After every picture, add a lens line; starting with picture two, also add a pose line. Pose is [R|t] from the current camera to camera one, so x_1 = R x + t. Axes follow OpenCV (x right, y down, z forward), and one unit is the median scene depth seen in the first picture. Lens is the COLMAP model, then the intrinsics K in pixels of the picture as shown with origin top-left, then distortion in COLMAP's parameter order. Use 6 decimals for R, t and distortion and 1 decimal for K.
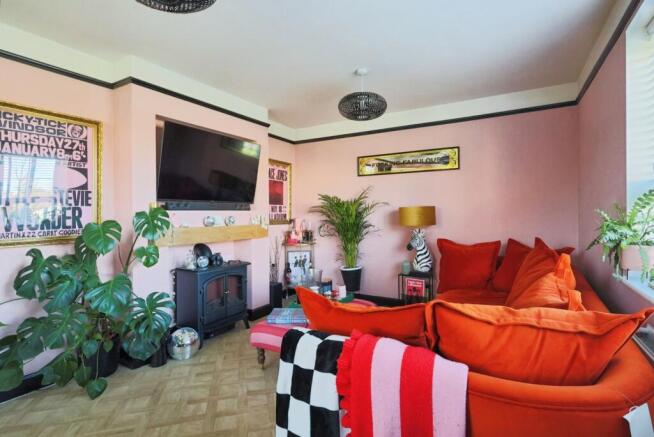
lens RADIAL K [[321.7, 0, 327.3], [0, 321.7, 216.0], [0, 0, 1]] dist [0.001651, 0.000087]
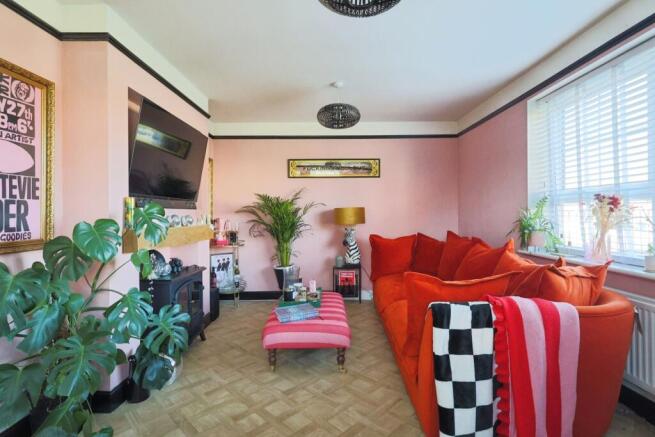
lens RADIAL K [[319.8, 0, 327.5], [0, 319.8, 218.5], [0, 0, 1]] dist [0.000157, -0.000561]
pose [[0.866661, -0.003766, 0.498883, -0.510748], [0.003798, 0.999992, 0.000950, 0.012033], [-0.498883, 0.001072, 0.866669, 0.071000]]
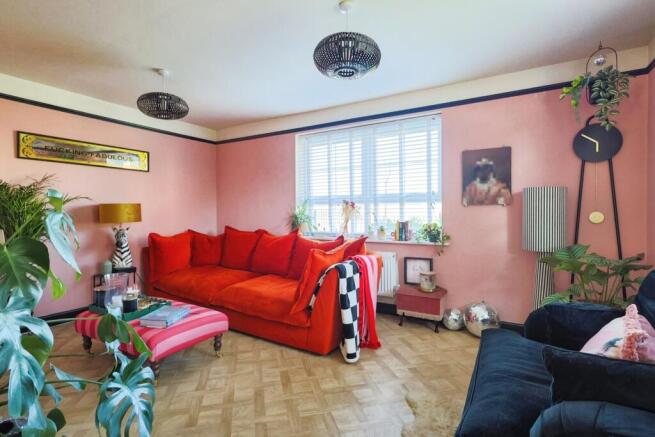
lens RADIAL K [[319.8, 0, 327.5], [0, 319.8, 218.5], [0, 0, 1]] dist [0.000157, -0.000561]
pose [[0.024170, -0.010748, 0.999650, -0.988949], [0.012802, 0.999864, 0.010441, 0.021805], [-0.999626, 0.012545, 0.024304, 0.480671]]
